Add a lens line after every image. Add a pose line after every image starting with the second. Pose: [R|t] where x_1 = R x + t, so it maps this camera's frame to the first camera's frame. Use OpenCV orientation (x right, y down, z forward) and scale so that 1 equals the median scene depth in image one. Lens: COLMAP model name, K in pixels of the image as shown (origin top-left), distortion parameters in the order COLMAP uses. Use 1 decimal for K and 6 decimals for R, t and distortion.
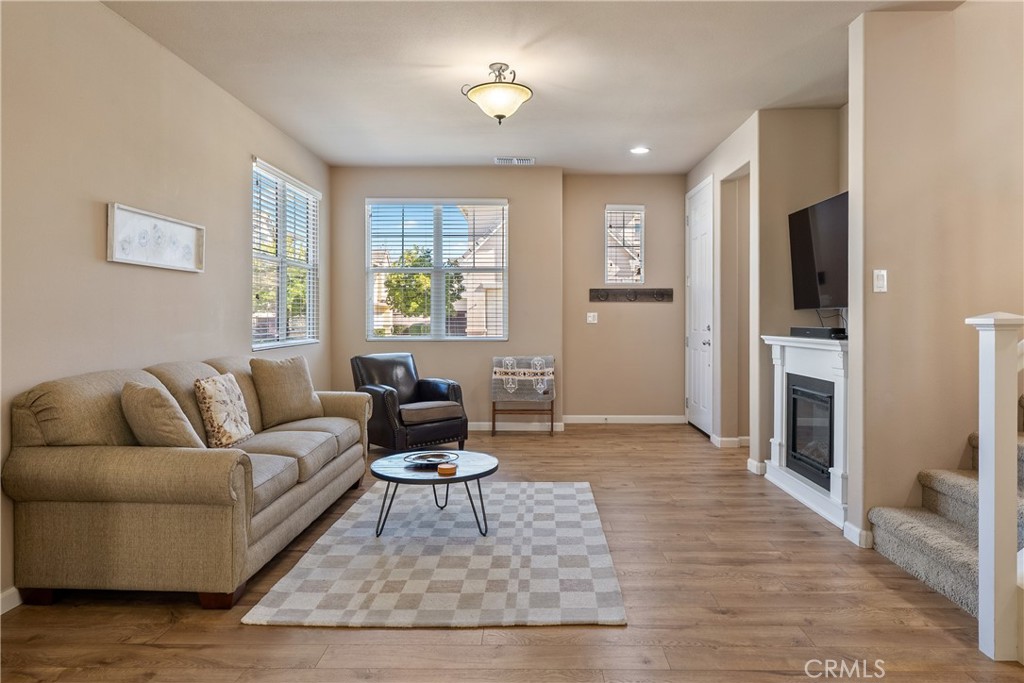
lens RADIAL K [[660.2, 0, 523.5], [0, 660.2, 314.0], [0, 0, 1]] dist [-0.008883, -0.001917]
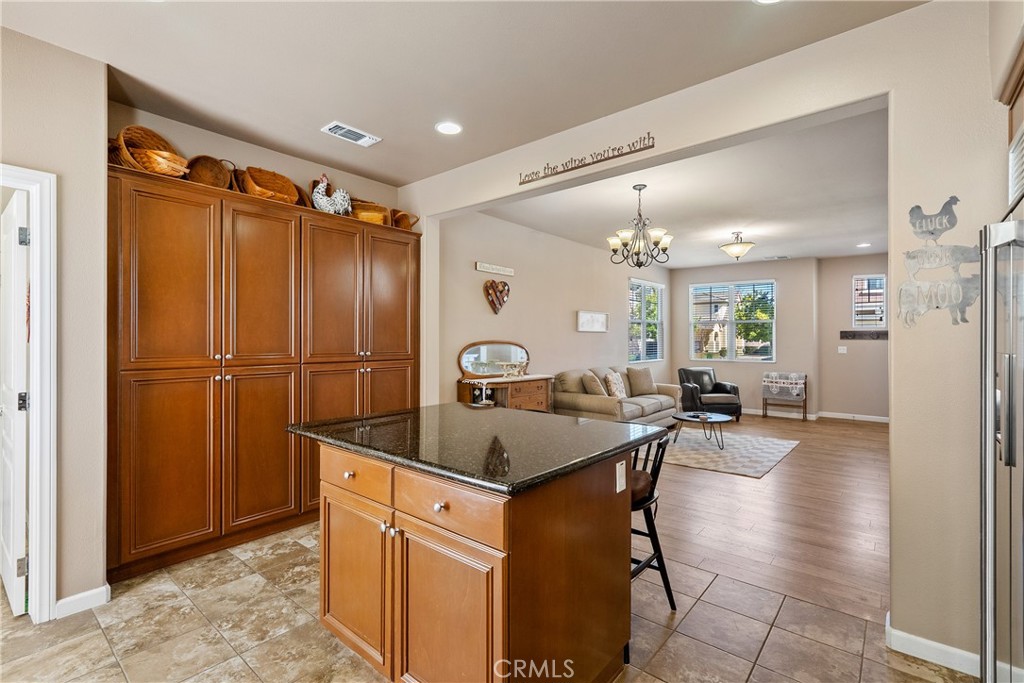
lens RADIAL K [[470.7, 0, 511.2], [0, 470.7, 339.1], [0, 0, 1]] dist [-0.007269, -0.000222]
pose [[0.786082, 0.003457, -0.618113, 0.217529], [-0.001329, 0.999992, 0.003903, -0.028629], [0.618121, -0.002247, 0.786080, -0.421262]]
